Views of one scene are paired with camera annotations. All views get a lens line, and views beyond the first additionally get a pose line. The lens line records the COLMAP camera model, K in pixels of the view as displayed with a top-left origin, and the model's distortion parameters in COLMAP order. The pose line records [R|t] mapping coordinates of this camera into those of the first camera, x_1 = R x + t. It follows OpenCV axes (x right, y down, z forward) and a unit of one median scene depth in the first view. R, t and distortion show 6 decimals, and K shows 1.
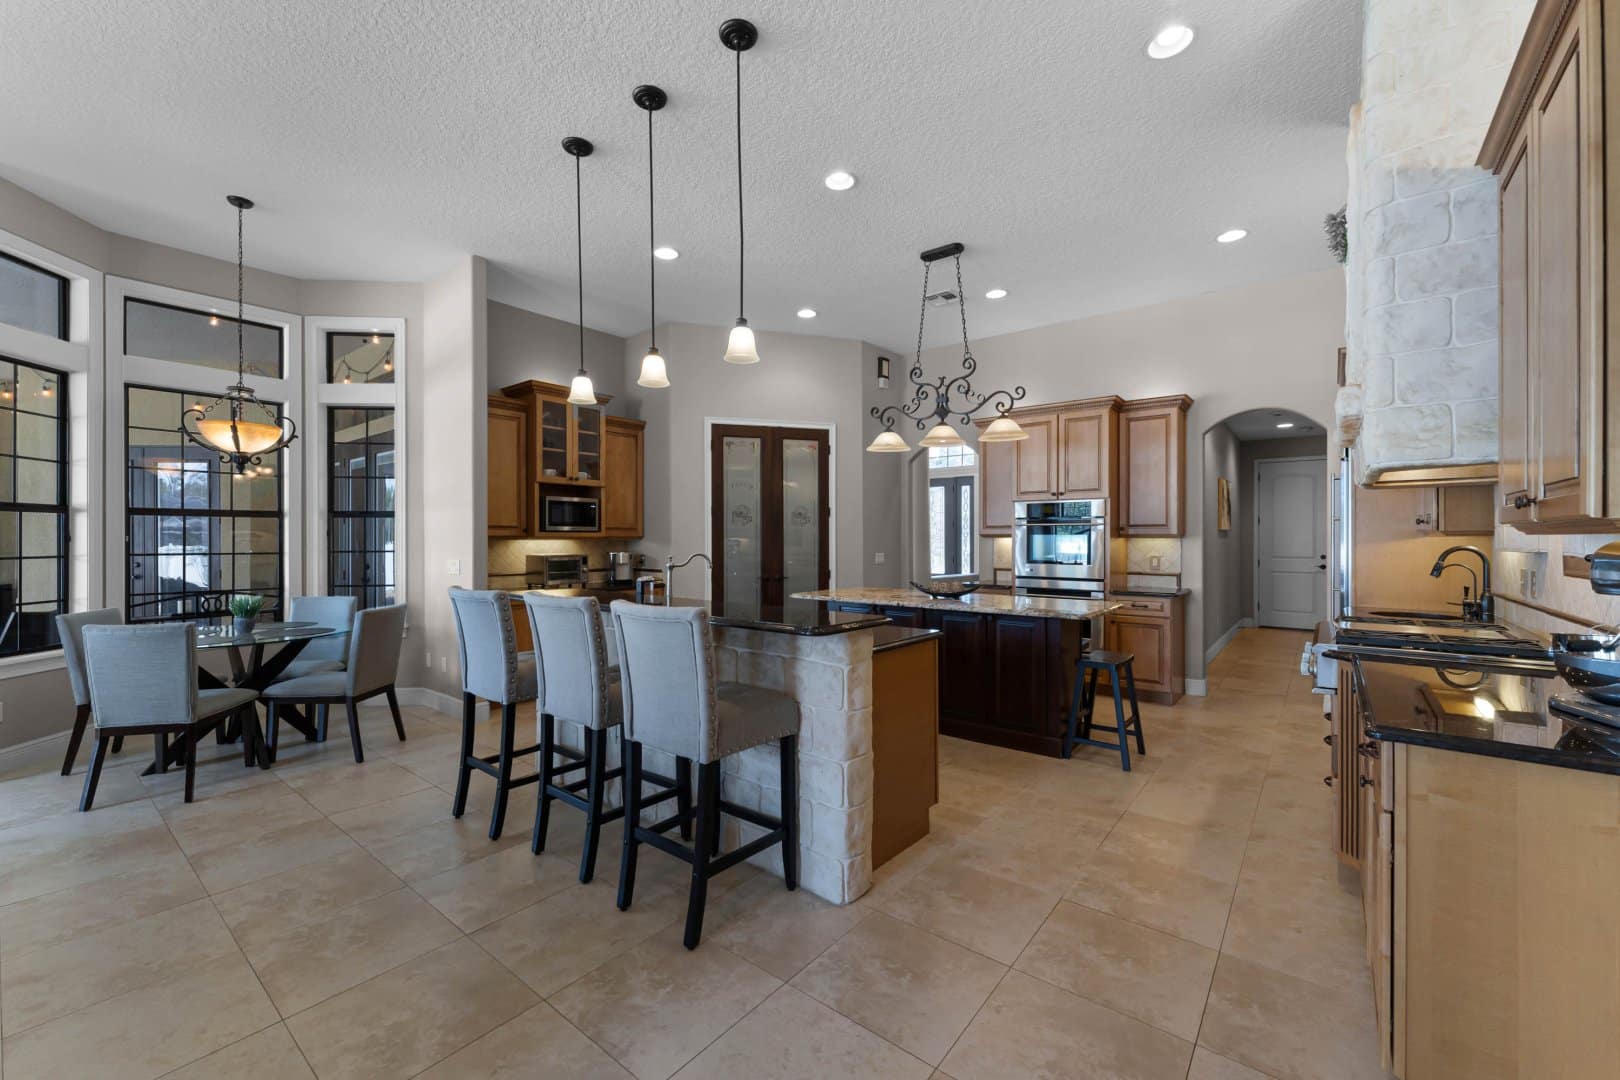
lens RADIAL K [[648.7, 0, 810.0], [0, 648.7, 540.0], [0, 0, 1]] dist [-0.000392, -0.000009]
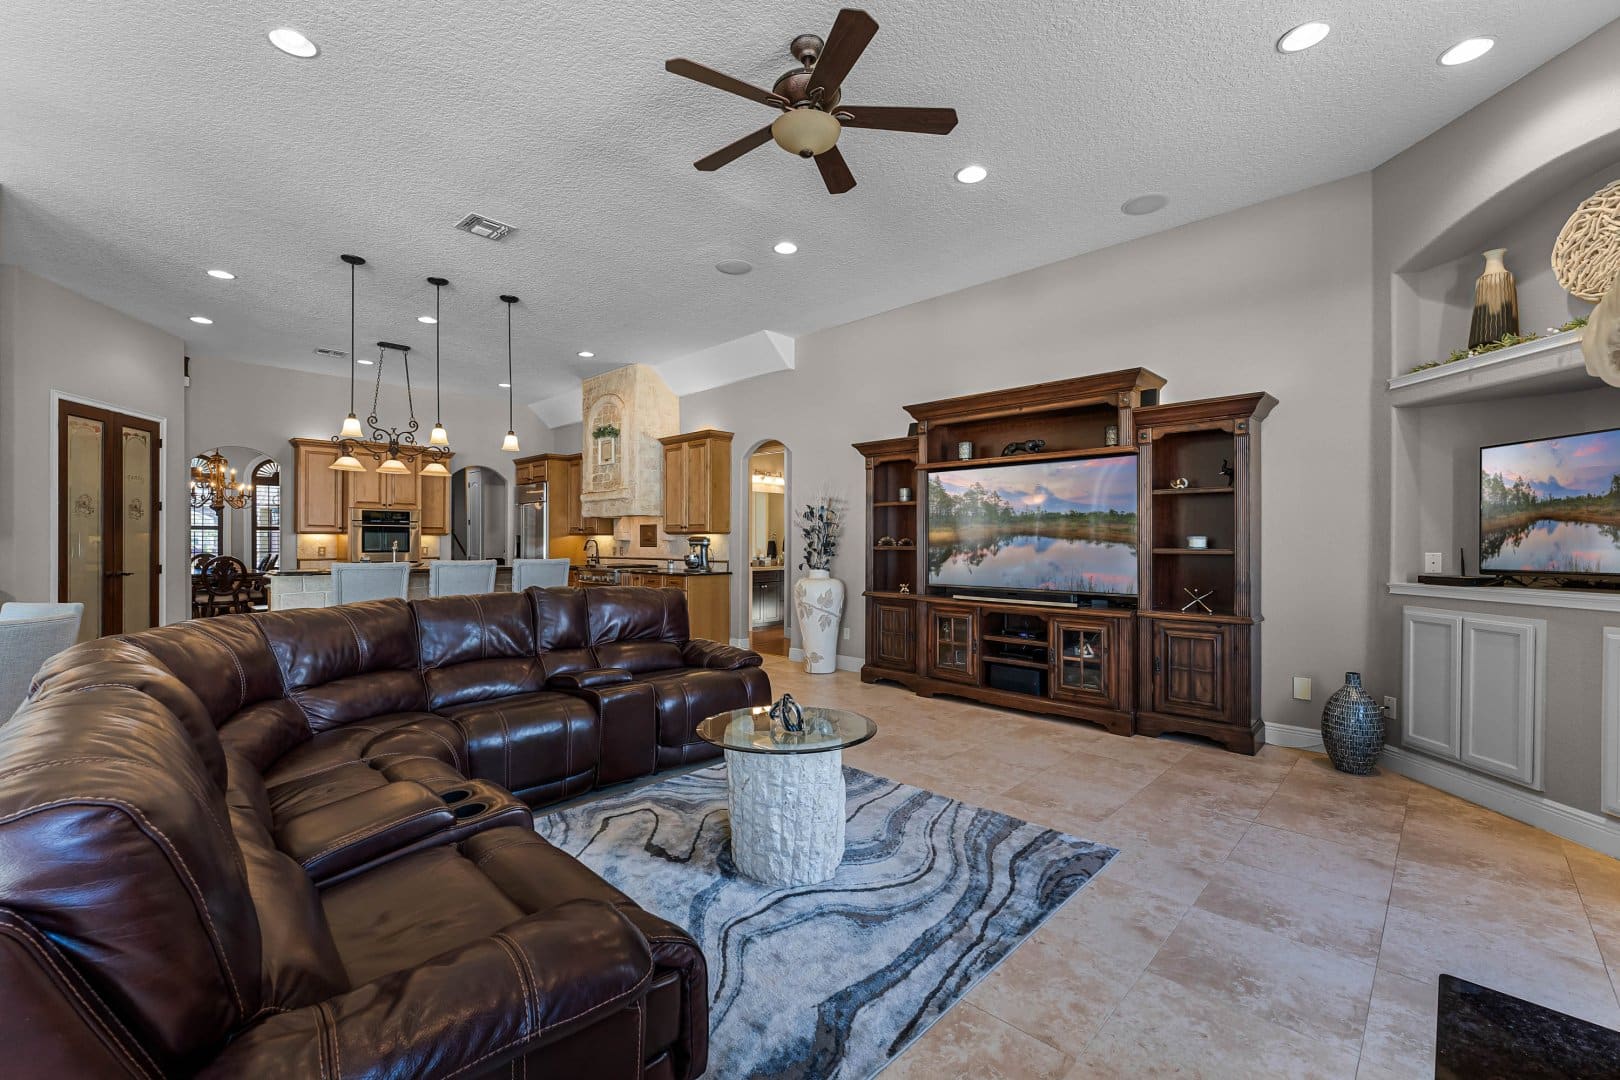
lens RADIAL K [[655.4, 0, 810.0], [0, 655.4, 540.0], [0, 0, 1]] dist [0.000037, 0.000004]
pose [[0.090203, 0.003694, 0.995917, -0.915937], [-0.002580, 0.999991, -0.003475, 0.010283], [-0.995920, -0.002256, 0.090211, -0.079766]]
